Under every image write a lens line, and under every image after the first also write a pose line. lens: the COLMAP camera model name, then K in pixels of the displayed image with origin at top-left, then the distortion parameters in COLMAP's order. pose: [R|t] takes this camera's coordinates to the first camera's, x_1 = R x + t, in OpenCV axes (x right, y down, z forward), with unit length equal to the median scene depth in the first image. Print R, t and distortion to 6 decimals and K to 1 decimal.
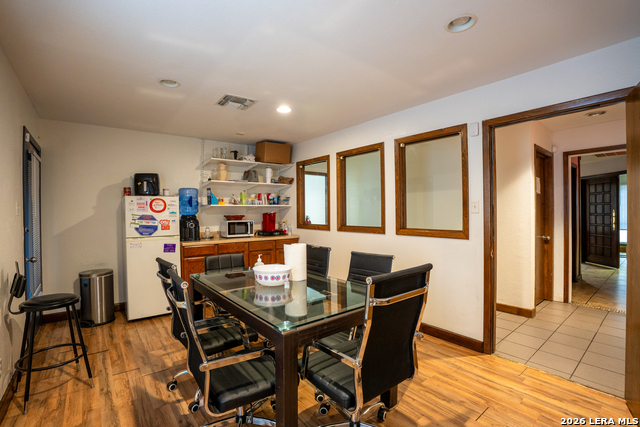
lens RADIAL K [[292.8, 0, 316.8], [0, 292.8, 215.5], [0, 0, 1]] dist [-0.033455, -0.000105]
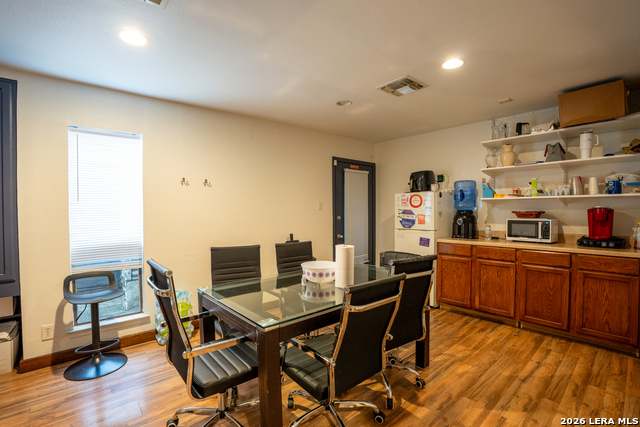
lens RADIAL K [[292.8, 0, 317.1], [0, 292.8, 213.6], [0, 0, 1]] dist [-0.033455, -0.000105]
pose [[0.074039, 0.021603, -0.997021, 0.511568], [-0.005658, 0.999758, 0.021242, -0.009058], [0.997239, 0.004068, 0.074144, 0.552305]]
